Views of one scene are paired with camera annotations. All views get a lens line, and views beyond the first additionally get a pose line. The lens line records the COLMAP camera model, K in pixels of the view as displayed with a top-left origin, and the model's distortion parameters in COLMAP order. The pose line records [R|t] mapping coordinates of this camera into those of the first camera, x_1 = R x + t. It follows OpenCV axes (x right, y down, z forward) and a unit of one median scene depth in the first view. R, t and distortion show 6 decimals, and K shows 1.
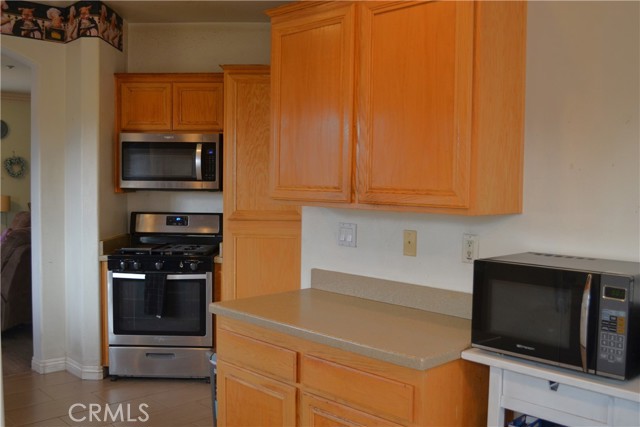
lens RADIAL K [[698.6, 0, 320.0], [0, 698.6, 213.5], [0, 0, 1]] dist [-0.016281, -0.002790]
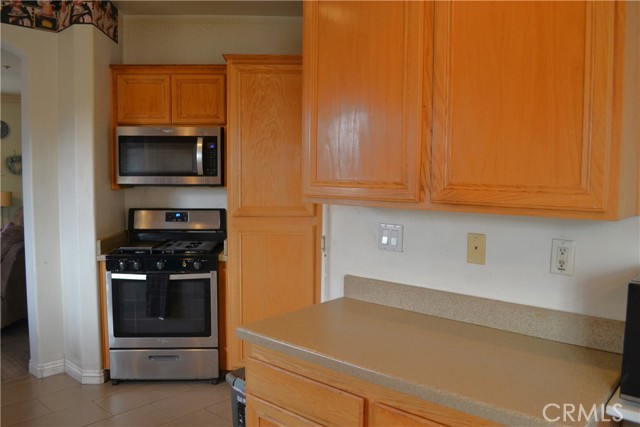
lens RADIAL K [[544.6, 0, 320.0], [0, 544.6, 213.5], [0, 0, 1]] dist [-0.056299, 0.000710]
pose [[0.996134, -0.012330, 0.086977, -0.075941], [0.010245, 0.999651, 0.024369, -0.011735], [-0.087247, -0.023383, 0.995912, 0.241256]]
